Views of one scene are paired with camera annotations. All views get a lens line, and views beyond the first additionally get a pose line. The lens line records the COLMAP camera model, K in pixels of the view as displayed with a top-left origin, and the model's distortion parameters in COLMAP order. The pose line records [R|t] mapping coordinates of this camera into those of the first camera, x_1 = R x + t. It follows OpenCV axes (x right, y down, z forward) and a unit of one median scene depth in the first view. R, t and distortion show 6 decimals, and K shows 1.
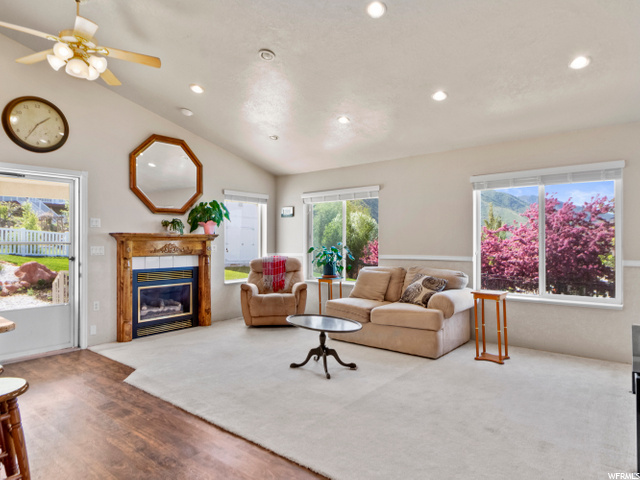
lens RADIAL K [[393.8, 0, 320.8], [0, 393.8, 241.5], [0, 0, 1]] dist [0.003222, -0.001684]
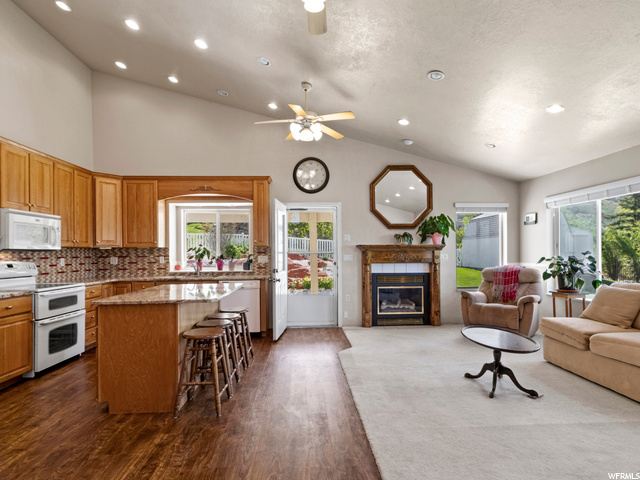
lens RADIAL K [[346.6, 0, 321.9], [0, 346.6, 252.9], [0, 0, 1]] dist [0.002087, -0.000005]
pose [[0.671694, 0.000273, -0.740829, 0.244872], [0.005196, 0.999974, 0.005080, -0.001414], [0.740811, -0.007261, 0.671675, 0.102099]]
